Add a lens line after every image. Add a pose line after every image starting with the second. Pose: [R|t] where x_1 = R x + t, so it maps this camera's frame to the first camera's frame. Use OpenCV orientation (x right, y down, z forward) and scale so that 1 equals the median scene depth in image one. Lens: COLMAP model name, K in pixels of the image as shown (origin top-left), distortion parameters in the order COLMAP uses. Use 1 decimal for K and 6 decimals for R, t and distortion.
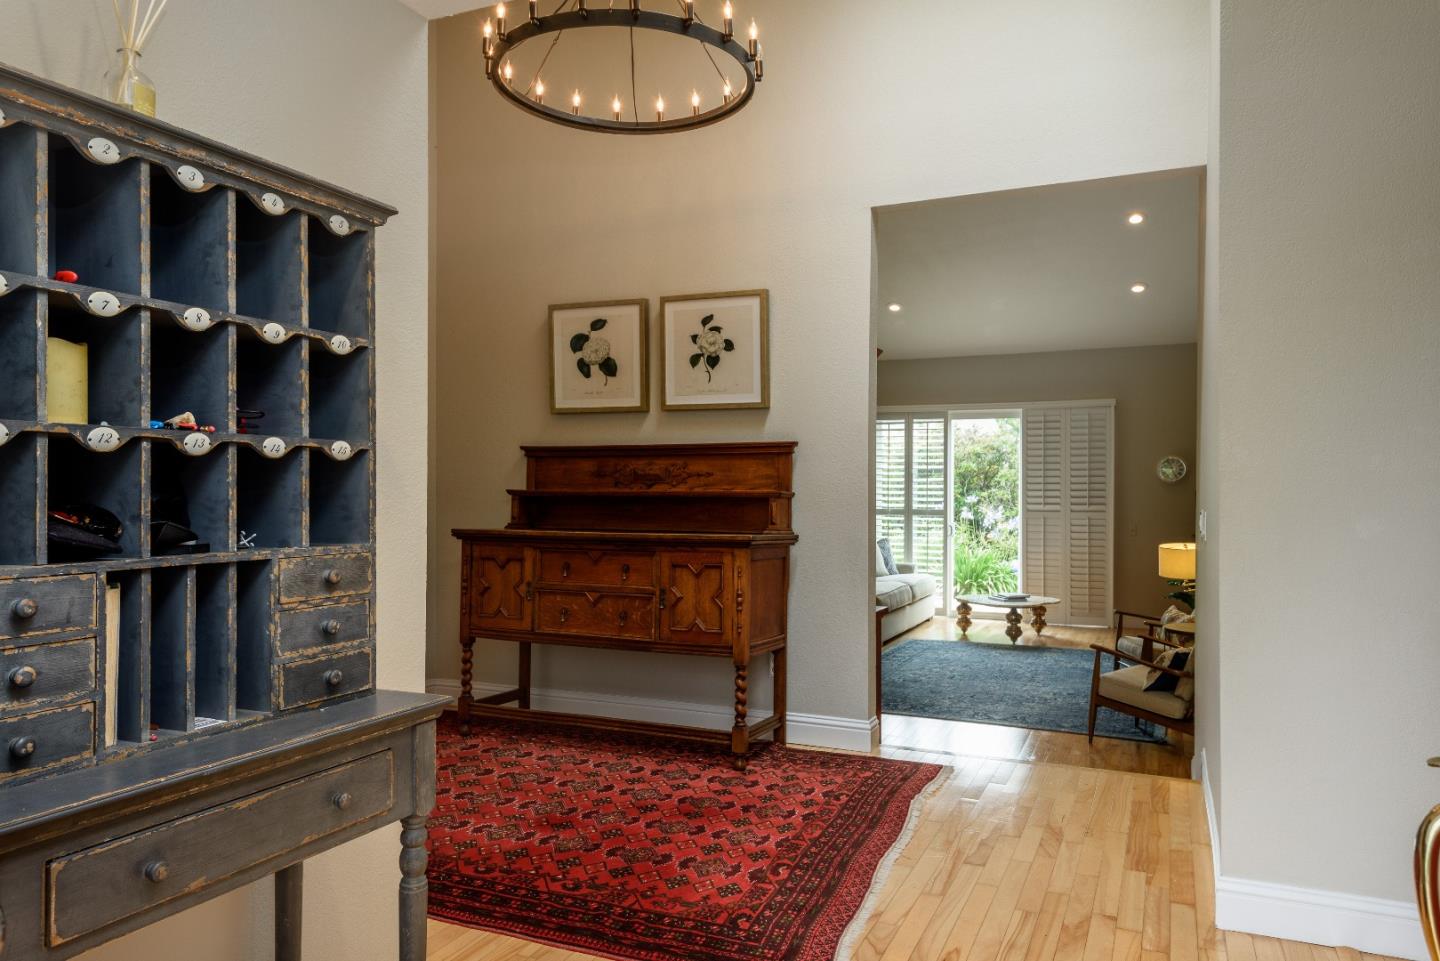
lens RADIAL K [[1018.3, 0, 721.3], [0, 1018.3, 485.1], [0, 0, 1]] dist [0.005027, 0.001624]
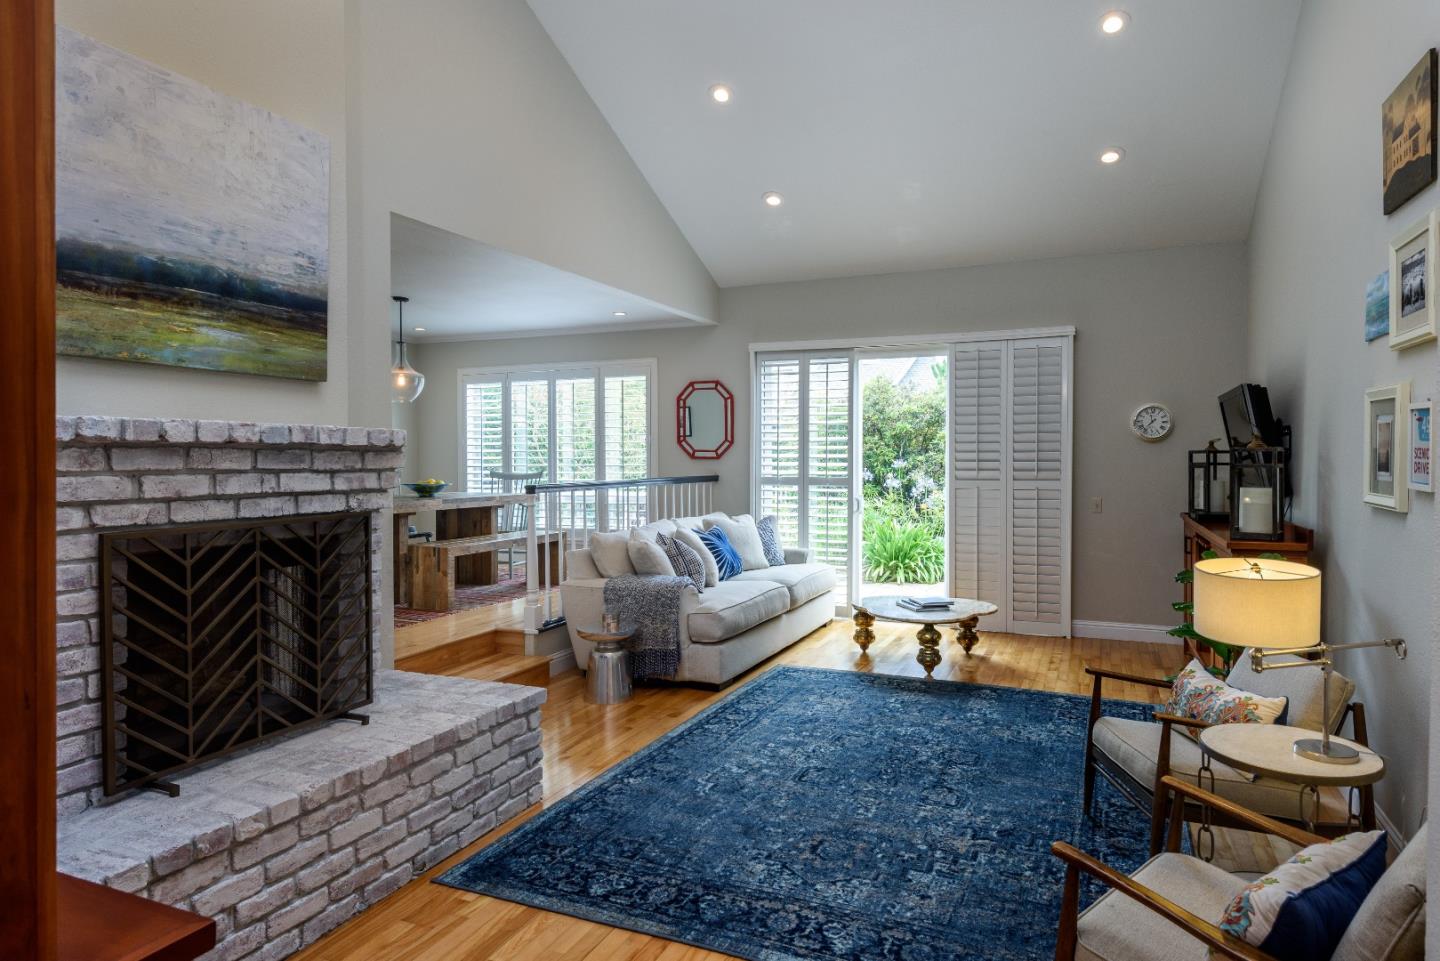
lens RADIAL K [[847.0, 0, 752.7], [0, 847.0, 465.2], [0, 0, 1]] dist [0.001962, -0.001319]
pose [[0.999709, -0.002646, 0.023980, 0.134698], [0.002284, 0.999883, 0.015118, 0.005119], [-0.024017, -0.015058, 0.999598, 0.377507]]
